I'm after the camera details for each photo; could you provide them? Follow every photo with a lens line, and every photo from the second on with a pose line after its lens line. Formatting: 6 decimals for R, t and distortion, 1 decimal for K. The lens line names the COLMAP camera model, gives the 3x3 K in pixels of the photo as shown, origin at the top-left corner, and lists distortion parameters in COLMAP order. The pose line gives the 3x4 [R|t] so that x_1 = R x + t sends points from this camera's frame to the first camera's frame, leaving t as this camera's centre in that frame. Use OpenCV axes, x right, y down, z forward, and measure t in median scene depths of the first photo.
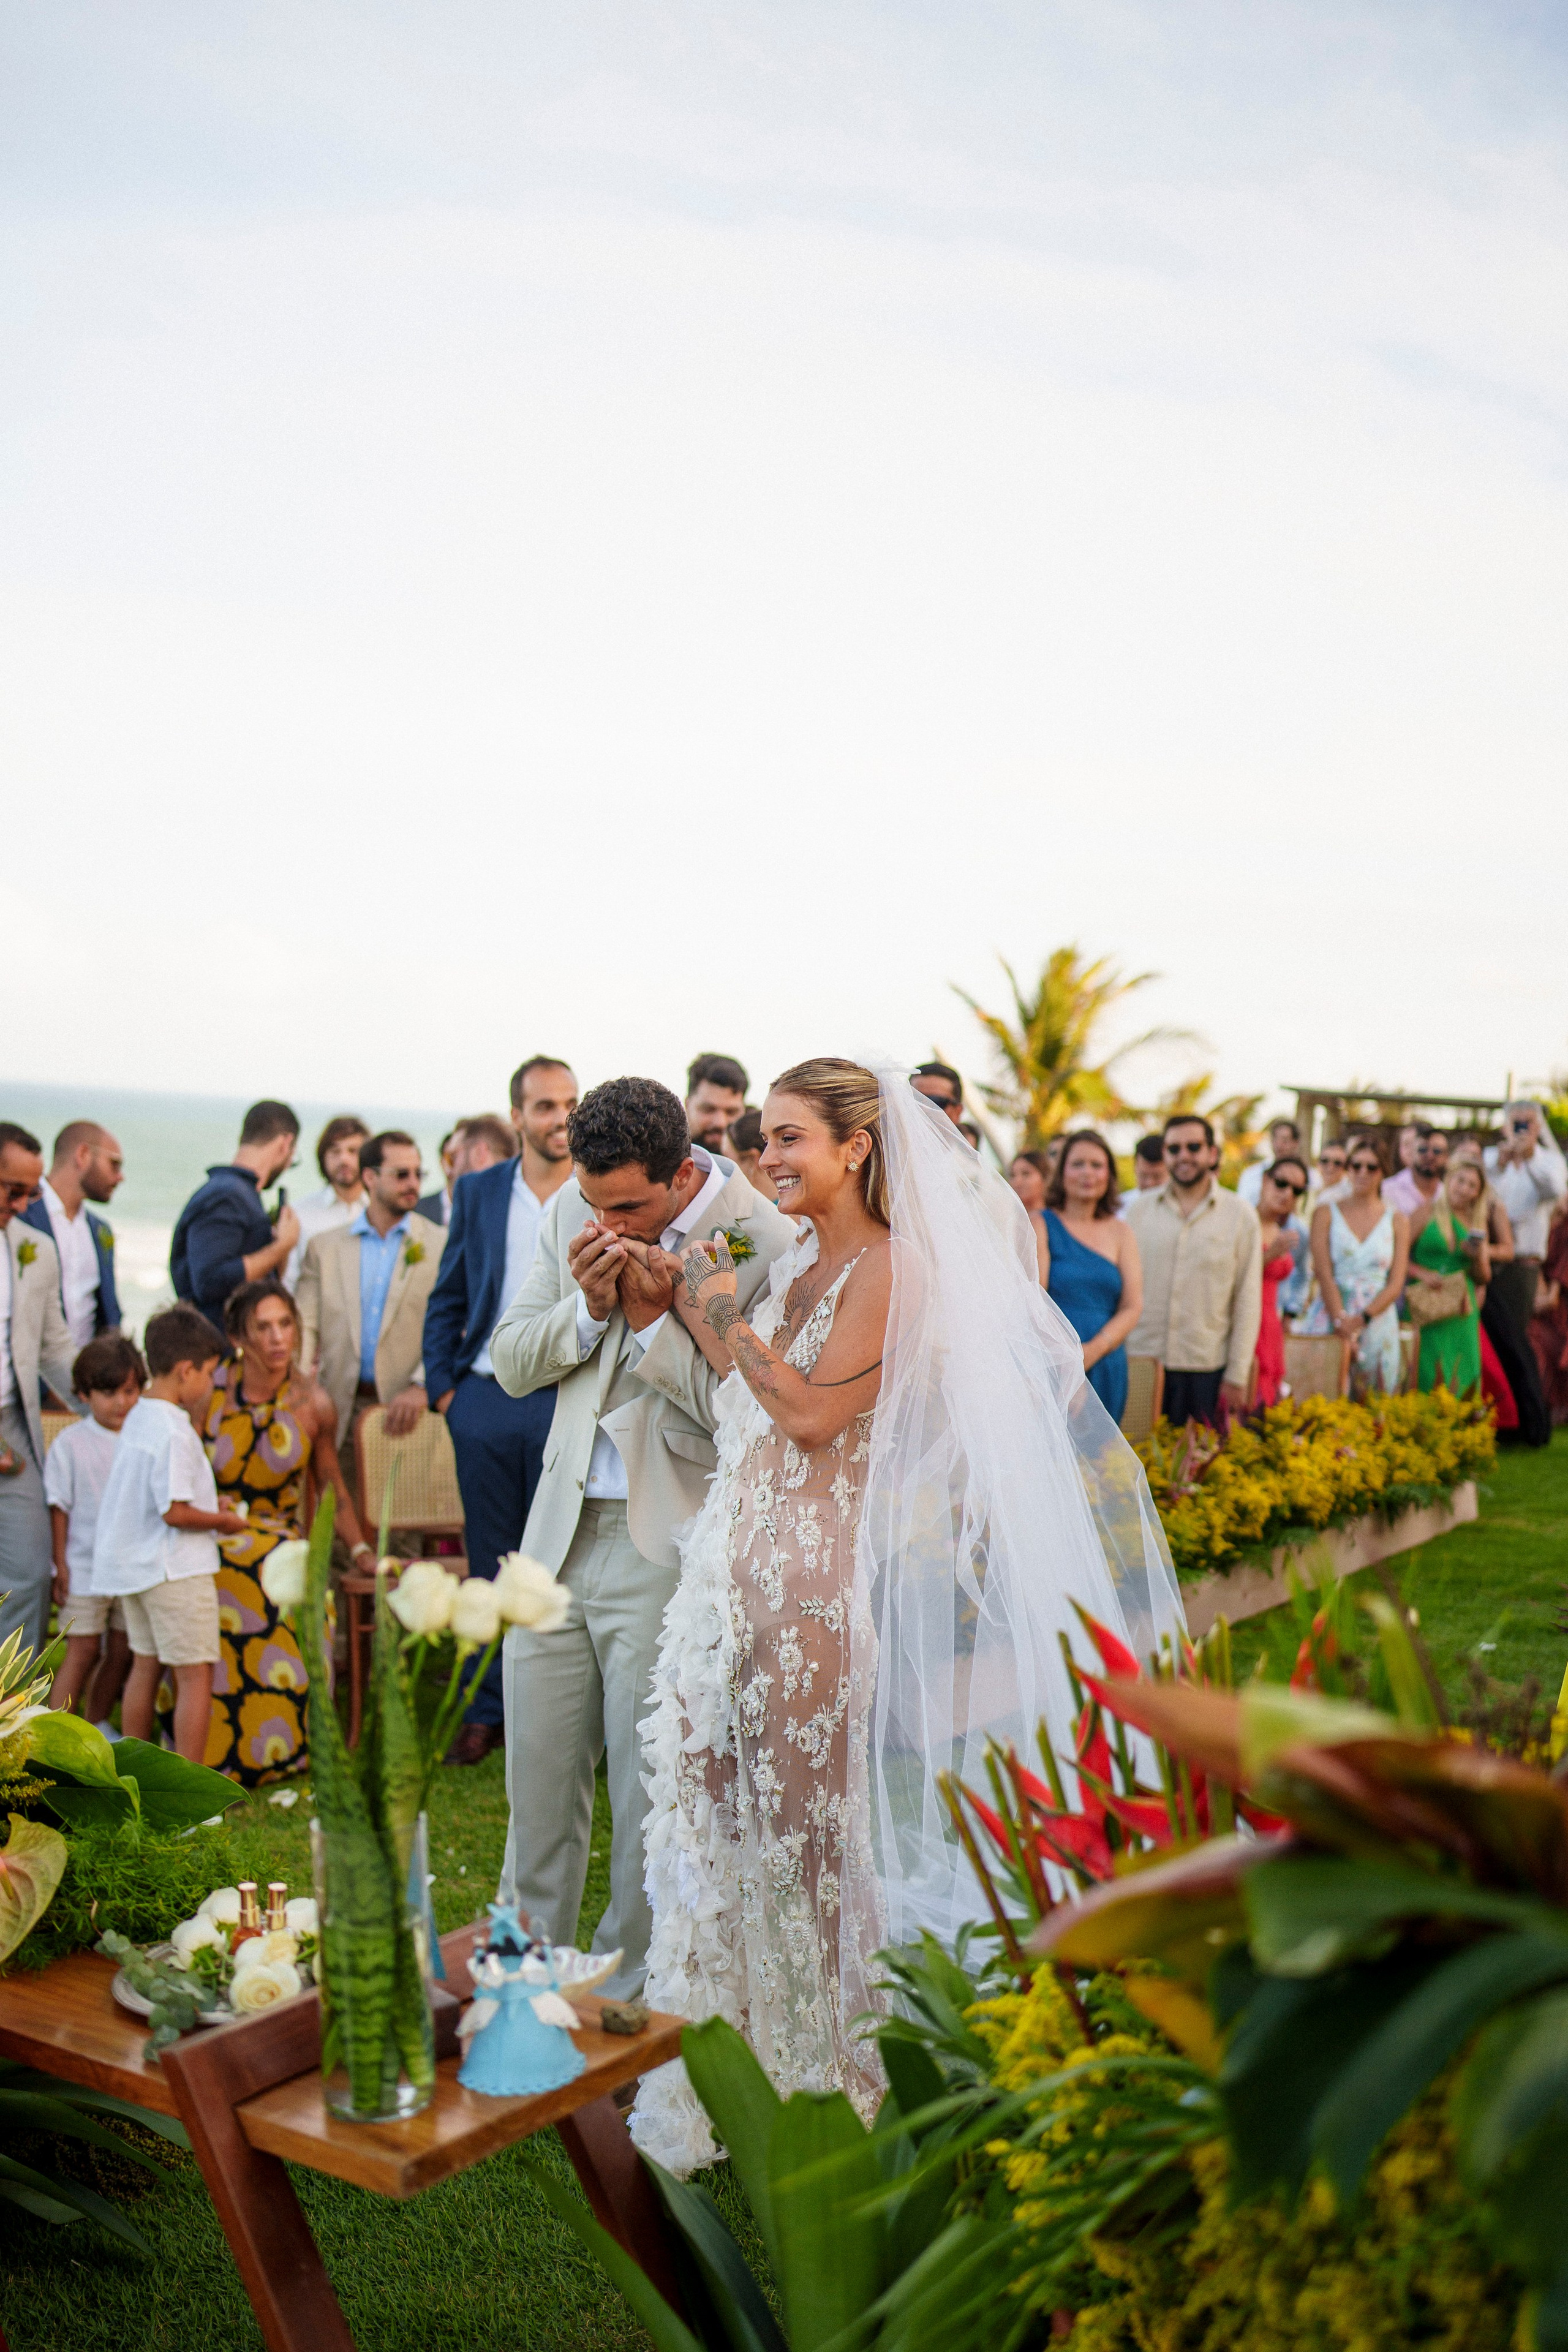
lens RADIAL K [[2290.5, 0, 782.0], [0, 2290.5, 1164.3], [0, 0, 1]] dist [-0.034913, 0.167514]
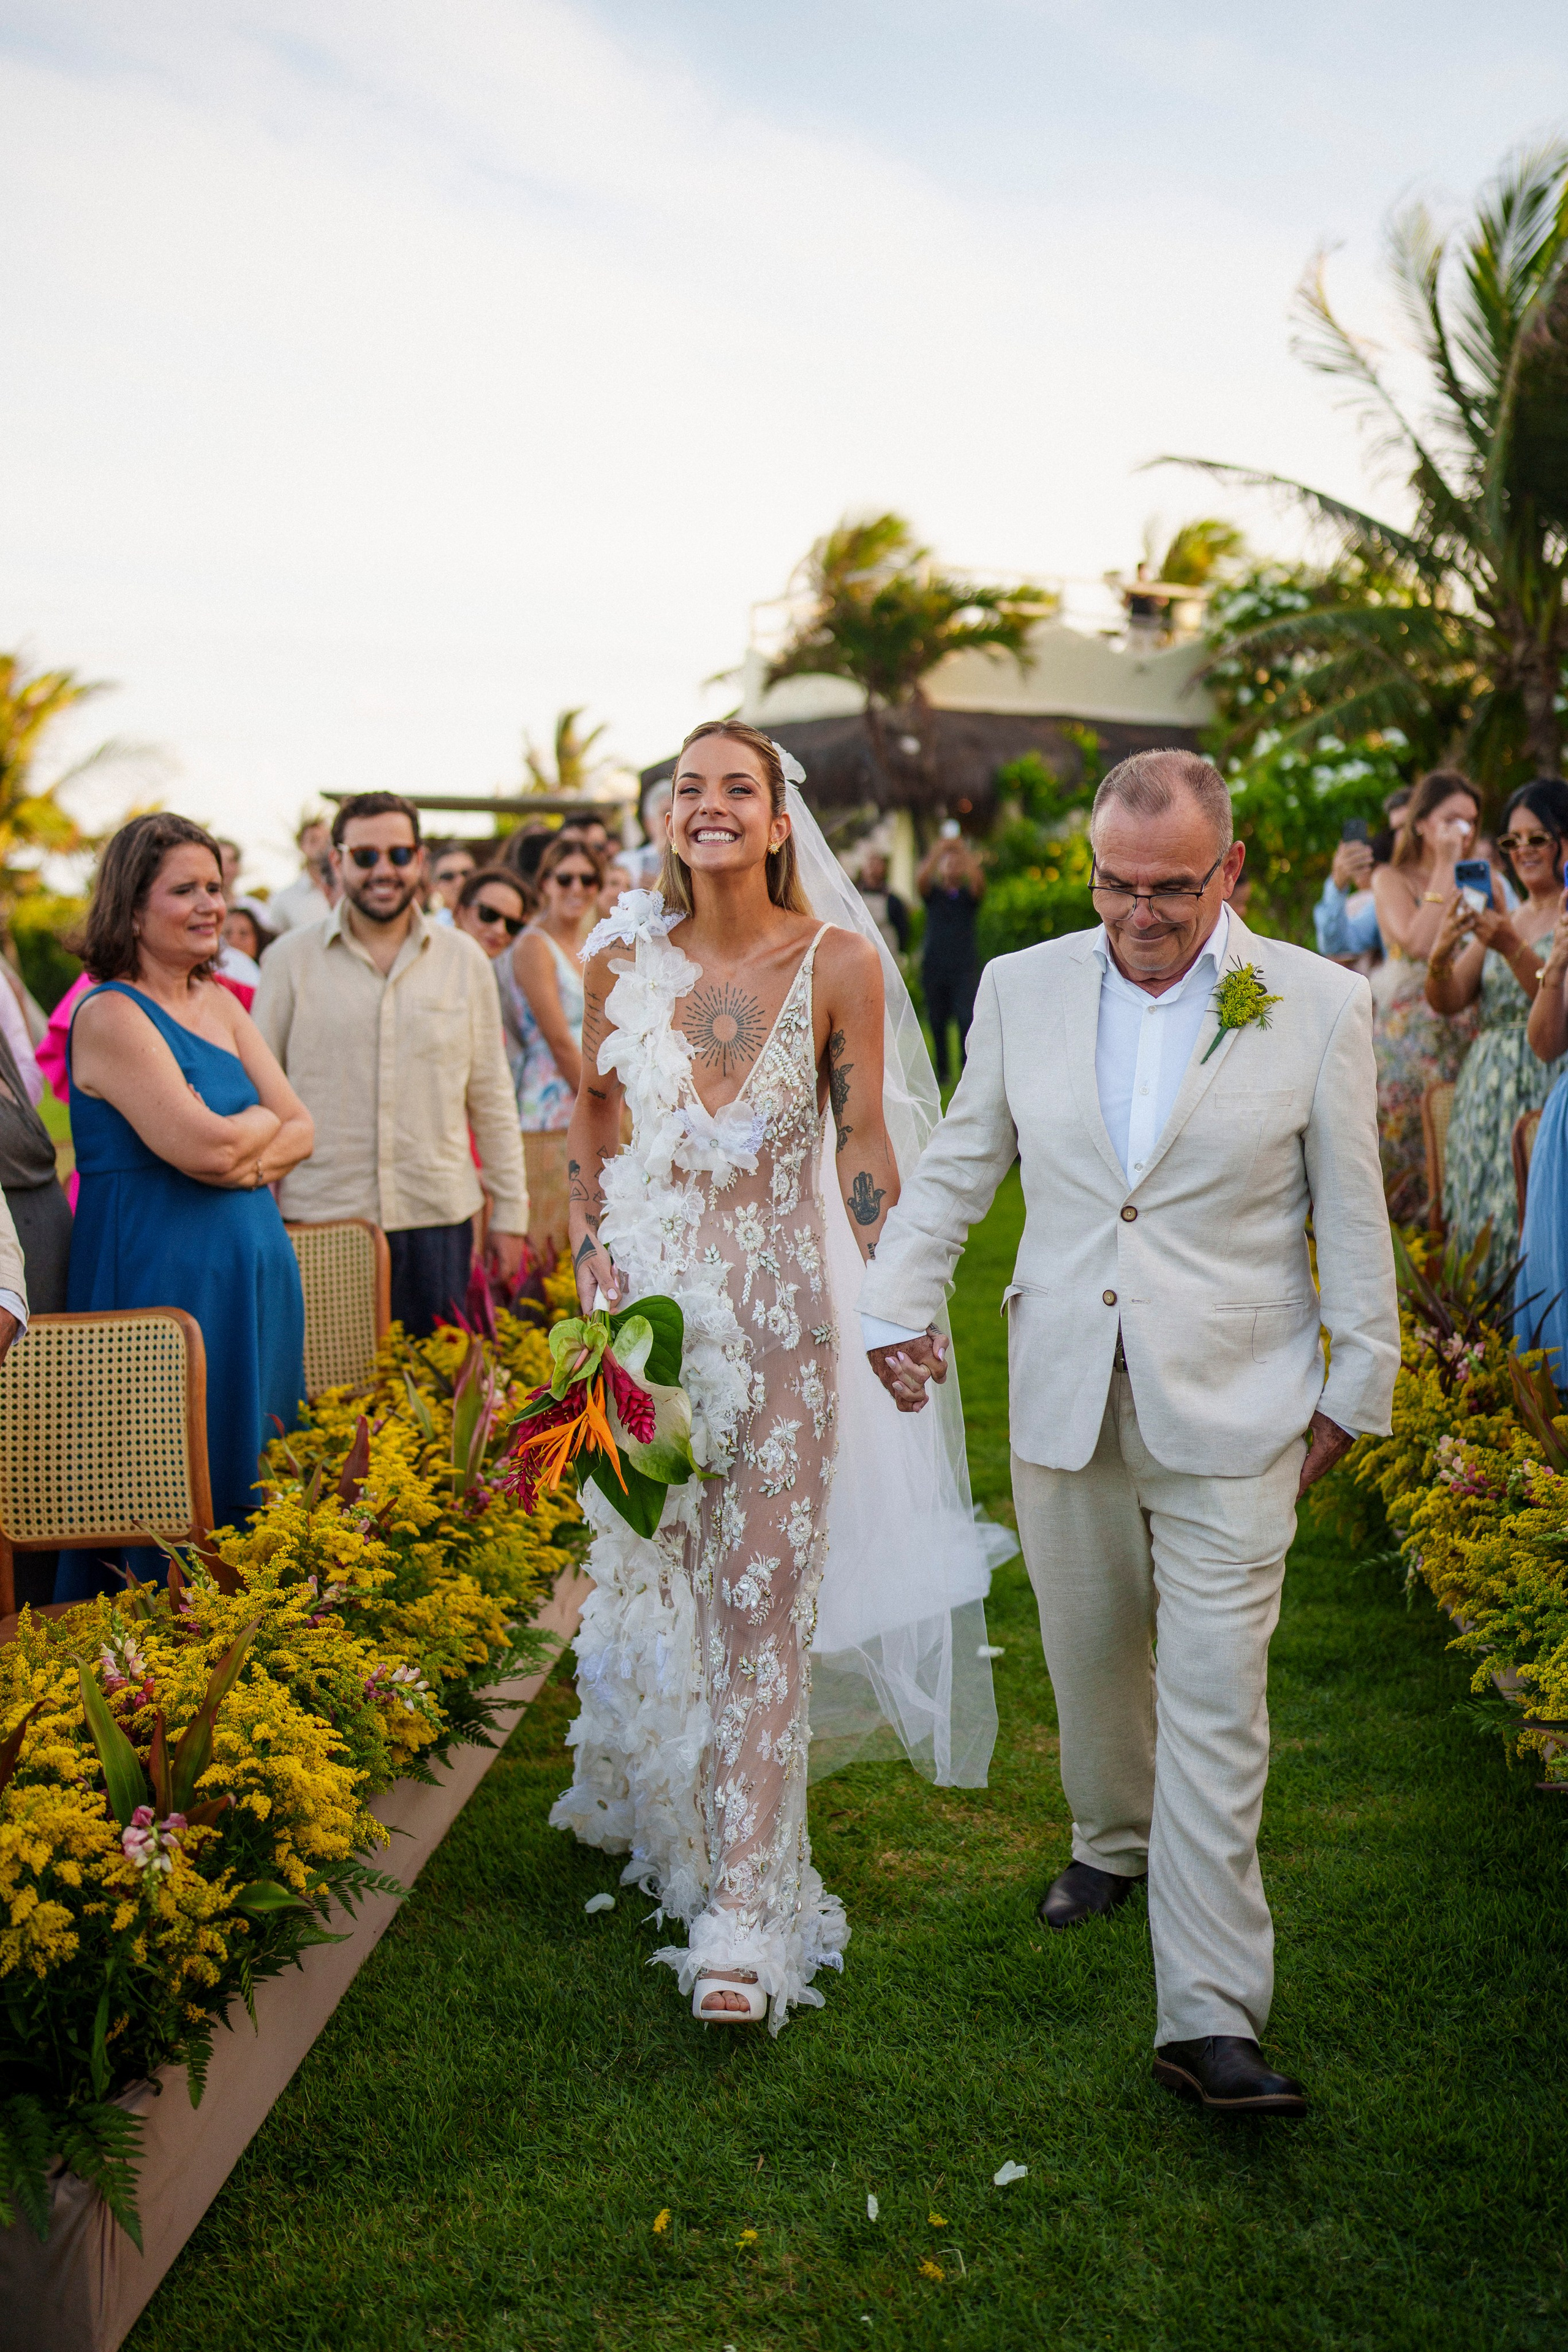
lens RADIAL K [[2290.5, 0, 782.0], [0, 2290.5, 1164.3], [0, 0, 1]] dist [-0.034913, 0.167514]
pose [[0.899015, -0.097061, 0.427027, 0.008165], [0.045961, 0.990656, 0.128410, 0.000412], [-0.435500, -0.095816, 0.895075, 0.375625]]
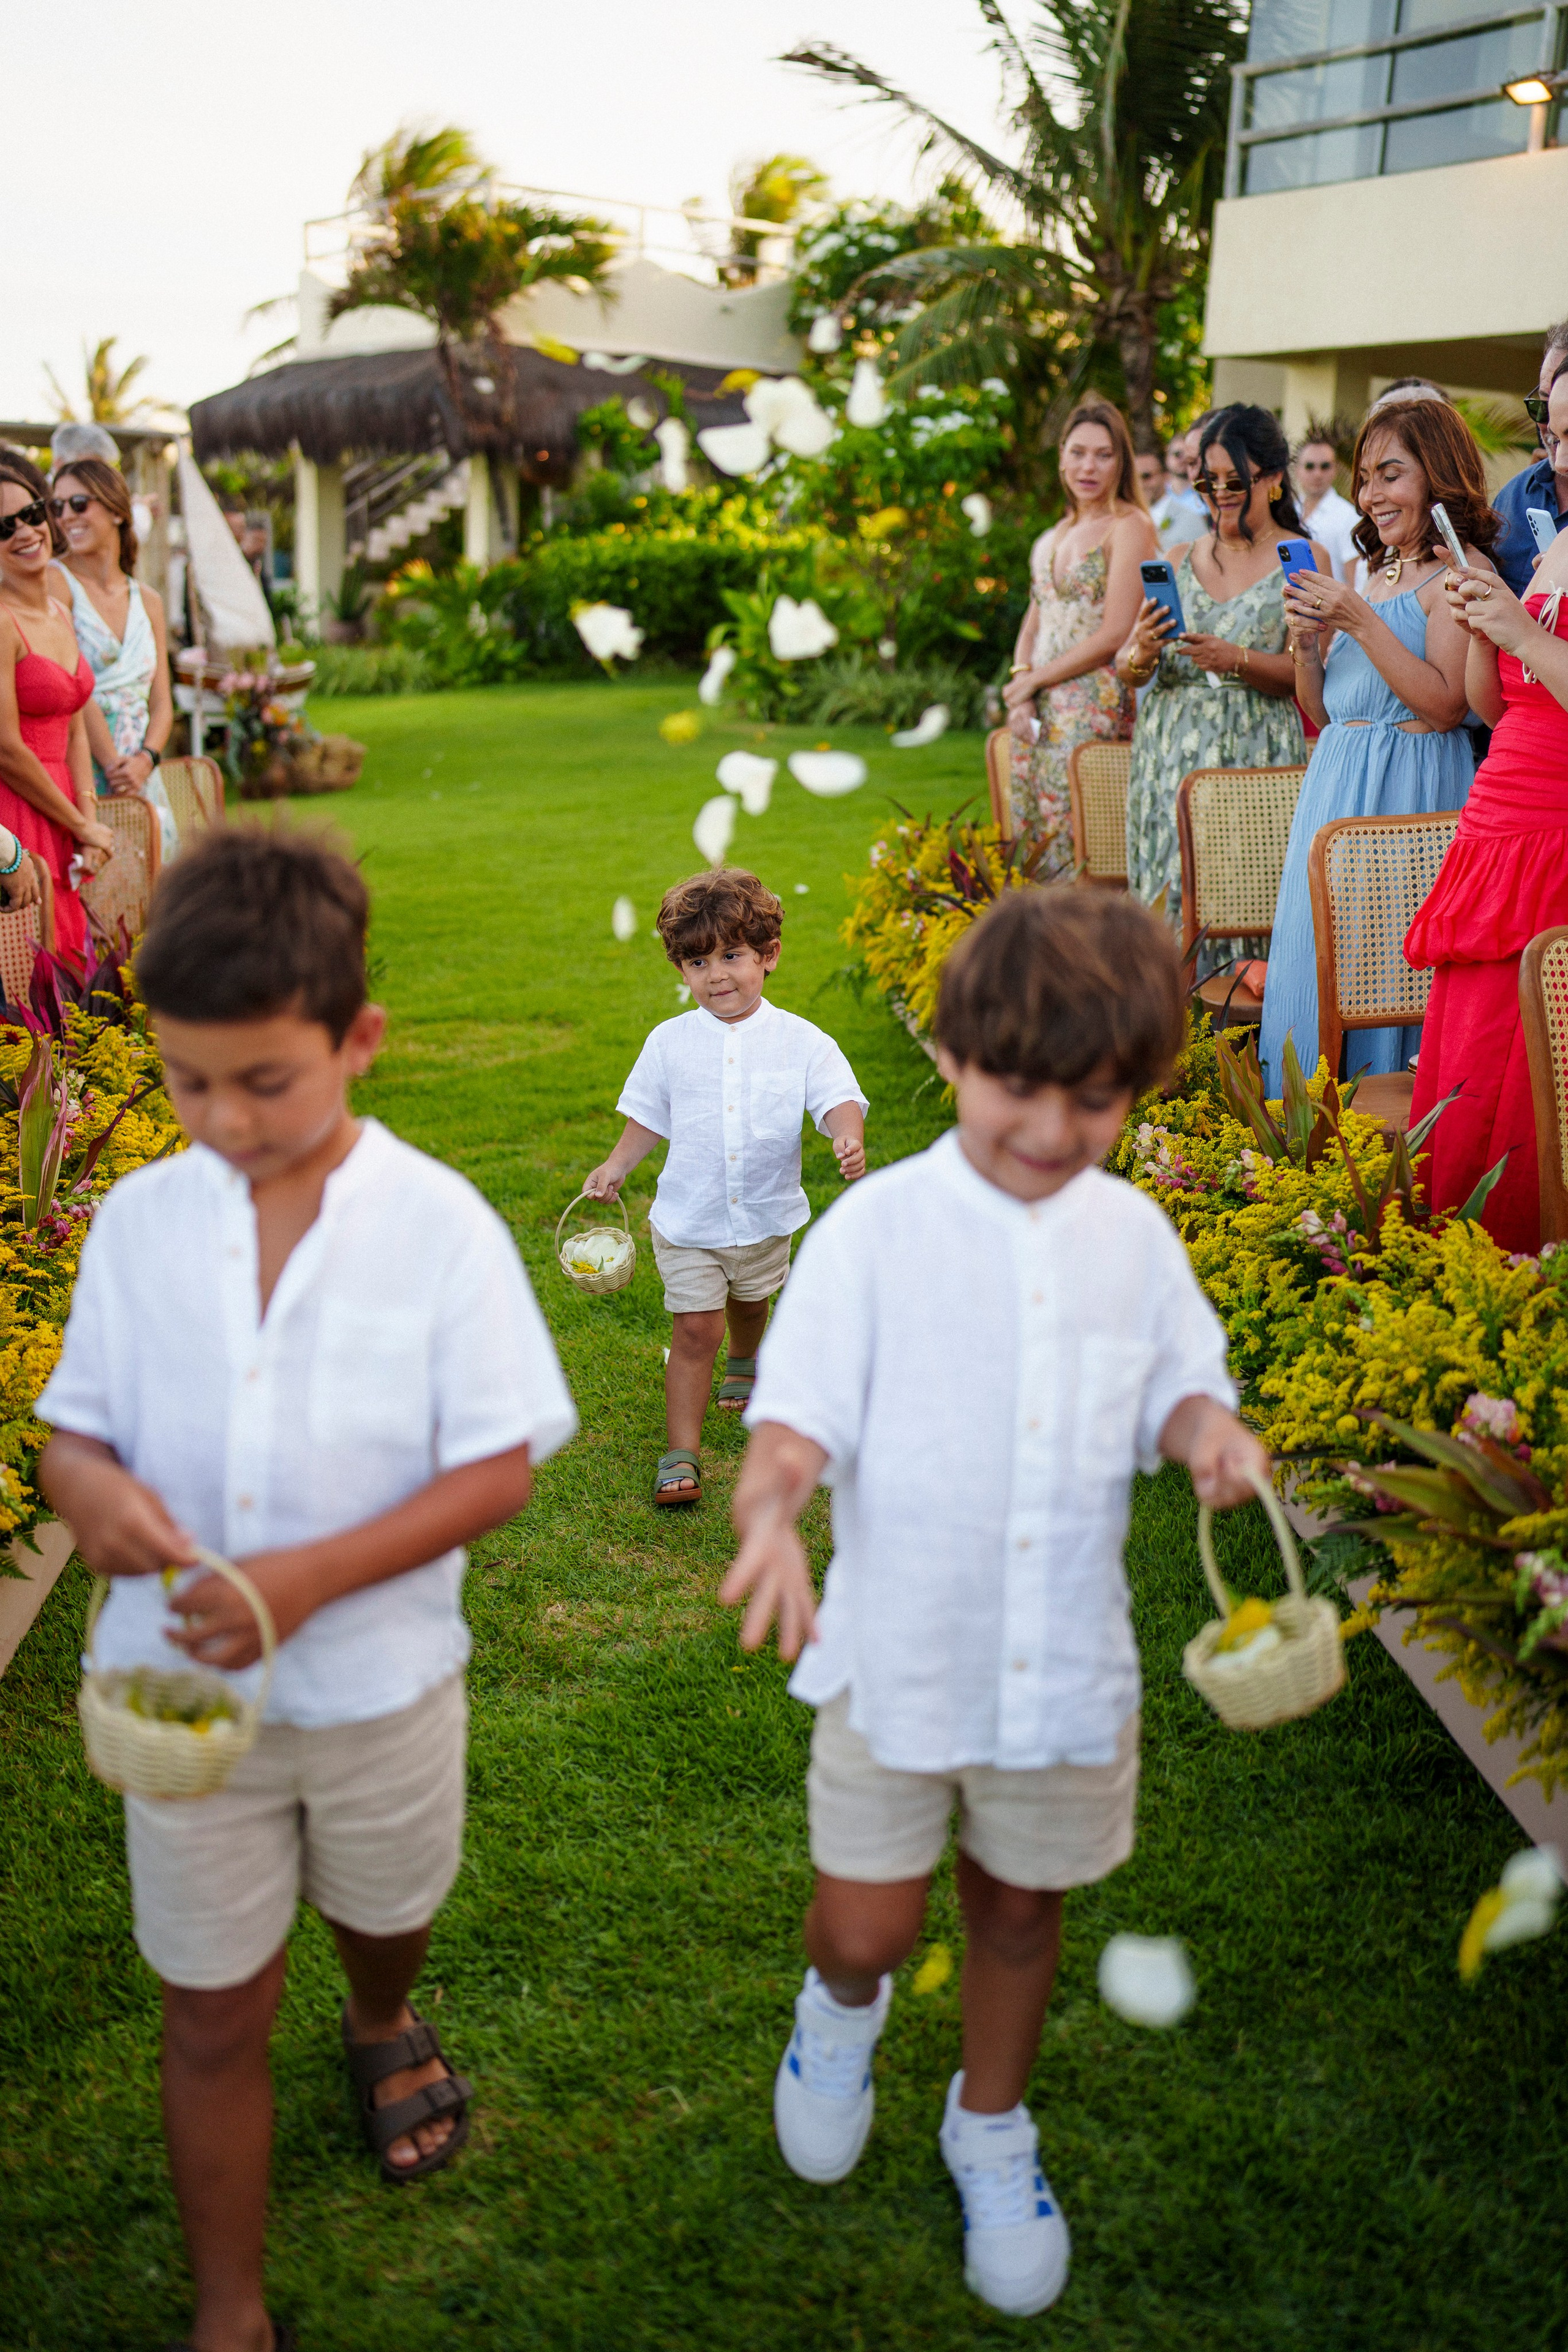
lens RADIAL K [[2290.5, 0, 782.0], [0, 2290.5, 1164.3], [0, 0, 1]] dist [-0.034913, 0.167514]
pose [[0.805315, -0.183993, 0.563573, 0.028368], [0.027863, 0.961317, 0.274033, 0.010665], [-0.592192, -0.204980, 0.779289, 0.443051]]
